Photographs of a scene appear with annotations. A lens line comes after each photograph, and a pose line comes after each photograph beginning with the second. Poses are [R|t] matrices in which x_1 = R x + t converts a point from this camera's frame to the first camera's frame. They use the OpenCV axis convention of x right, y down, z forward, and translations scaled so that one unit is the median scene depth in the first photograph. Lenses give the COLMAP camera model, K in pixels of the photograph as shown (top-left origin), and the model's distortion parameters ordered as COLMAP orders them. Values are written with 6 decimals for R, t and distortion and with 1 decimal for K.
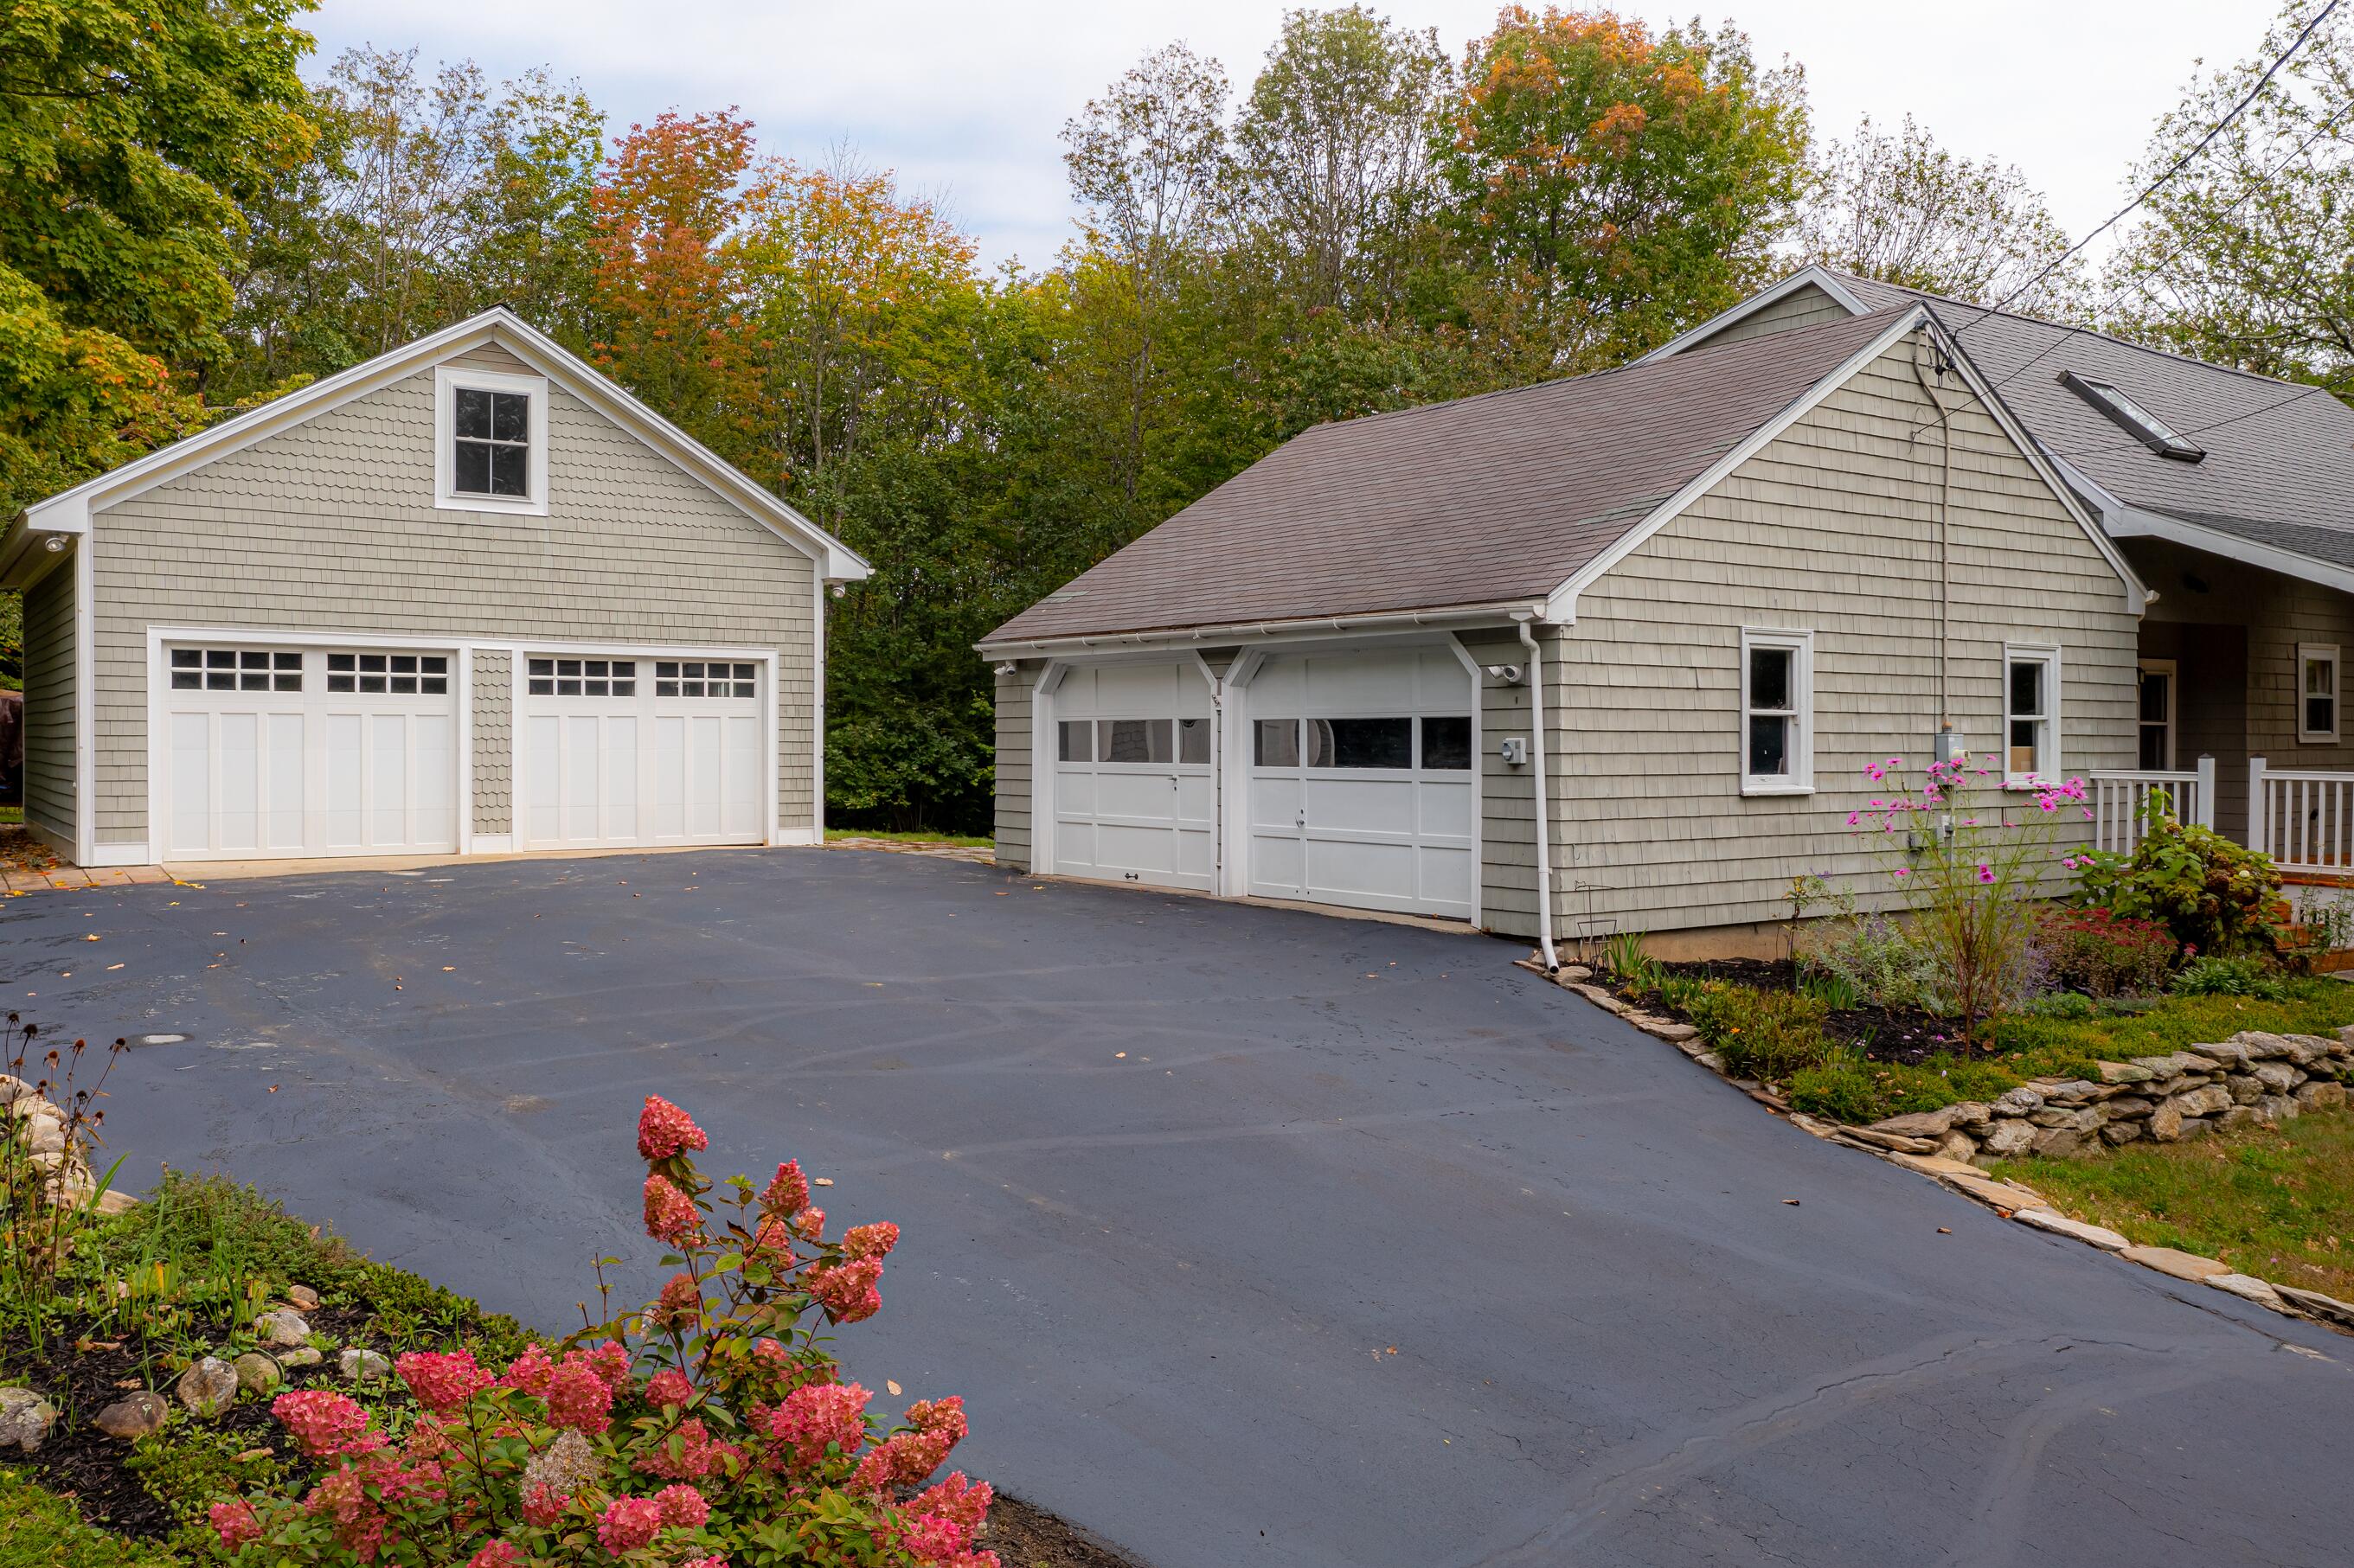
lens RADIAL K [[1860.5, 0, 1177.0], [0, 1860.5, 784.0], [0, 0, 1]] dist [0.000127, -0.003408]
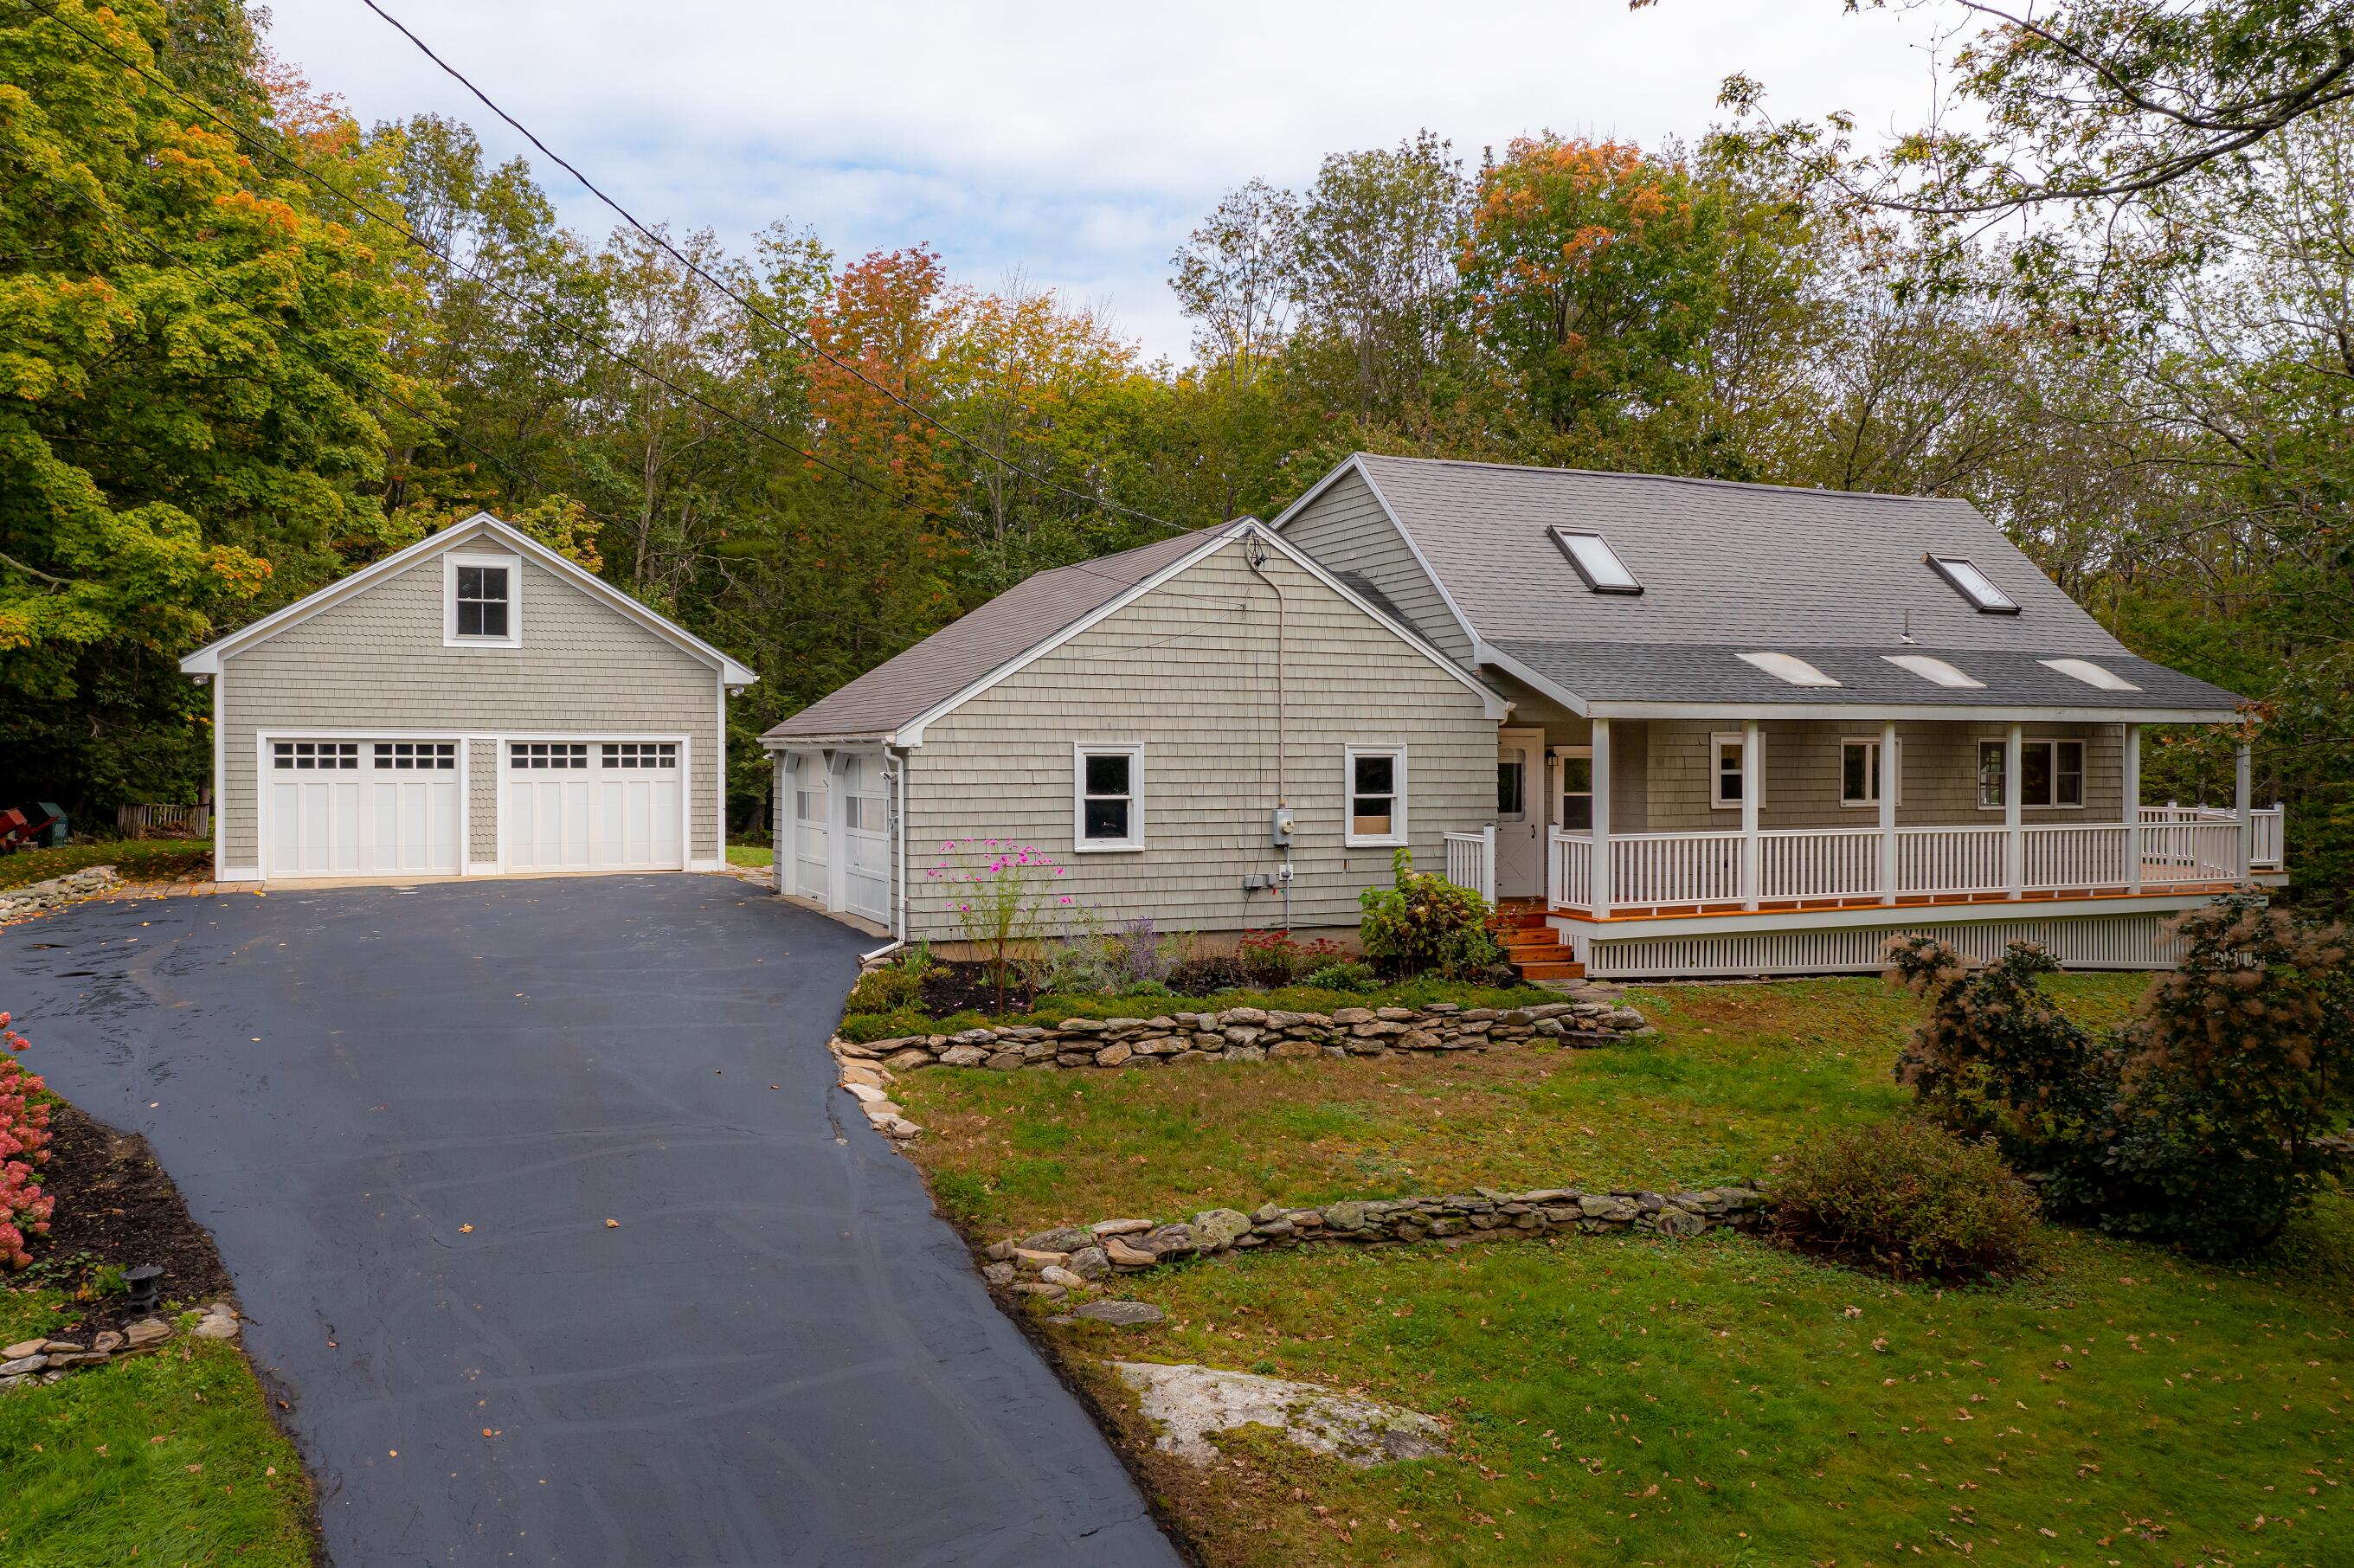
lens RADIAL K [[1832.4, 0, 1177.0], [0, 1832.4, 784.0], [0, 0, 1]] dist [-0.008184, 0.001493]
pose [[0.977050, 0.002267, -0.212998, 0.515190], [-0.003994, 0.999963, -0.007675, -0.028358], [0.212973, 0.008350, 0.977022, -0.334748]]
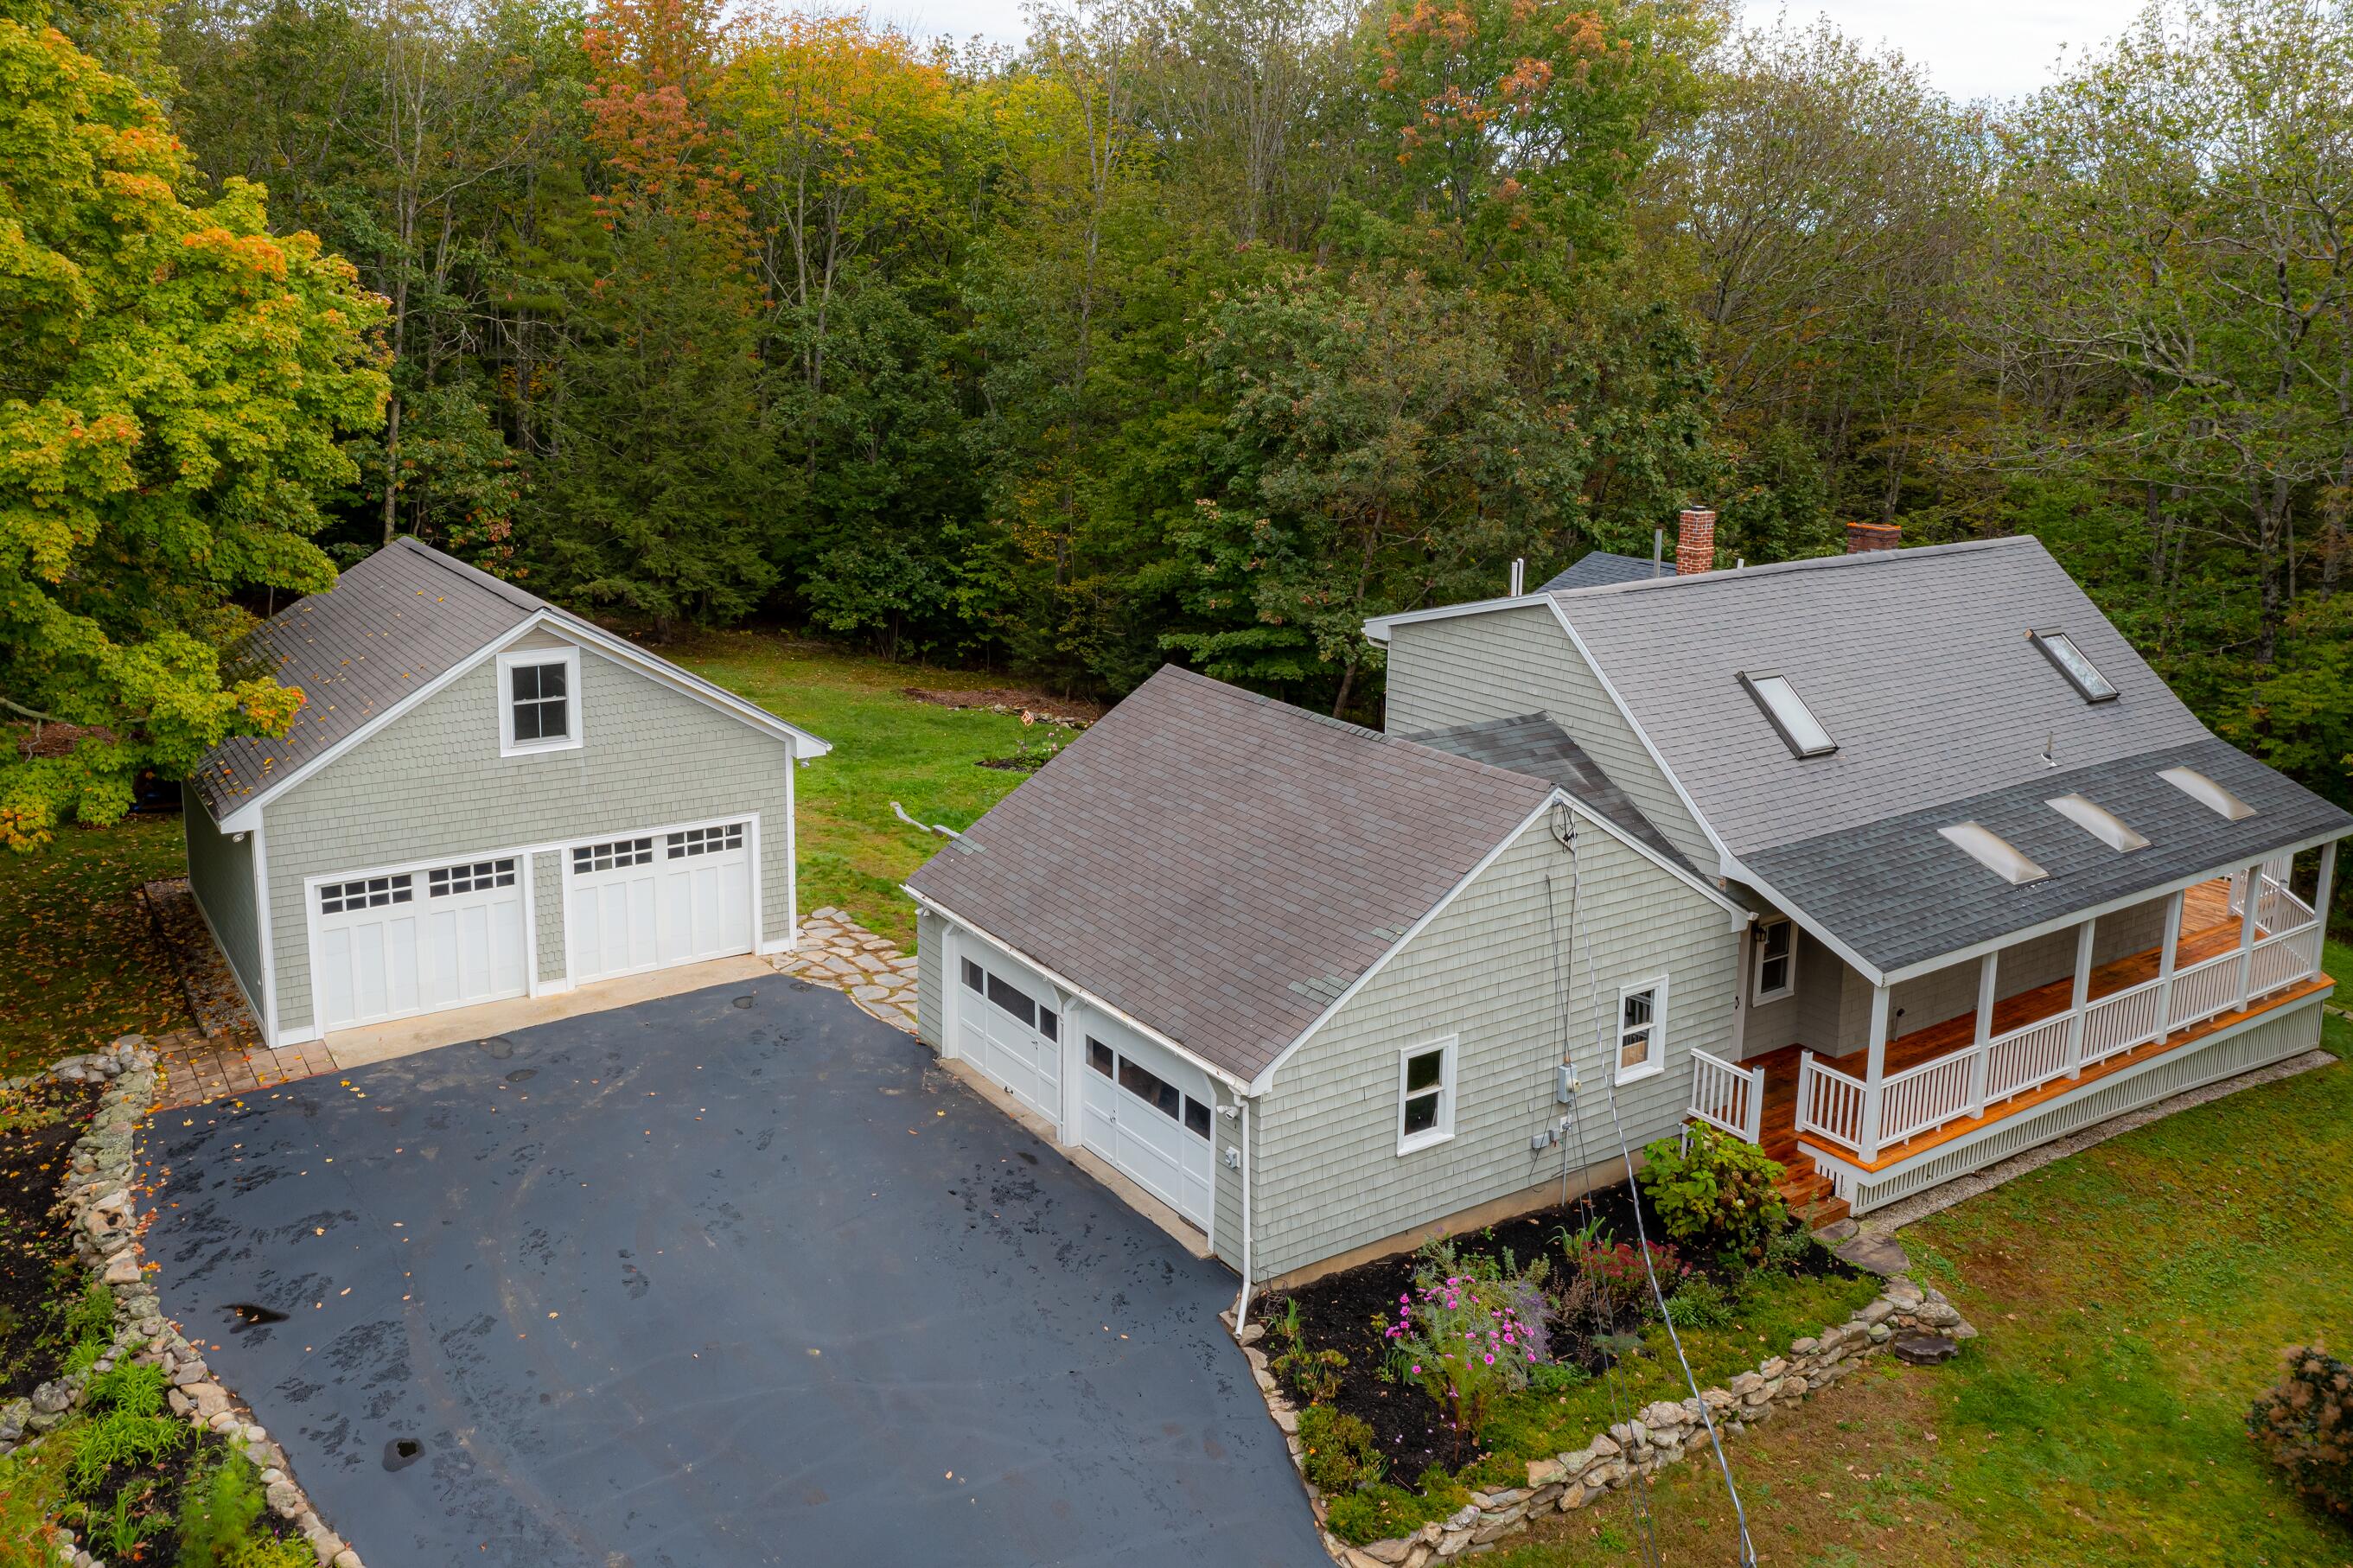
lens RADIAL K [[1867.3, 0, 1114.8], [0, 1867.3, 656.5], [0, 0, 1]] dist [-0.007482, -0.004497]
pose [[0.999333, 0.015912, -0.032870, 0.087530], [-0.009946, 0.984646, 0.174279, -0.471207], [0.035138, -0.173836, 0.984148, -0.299303]]
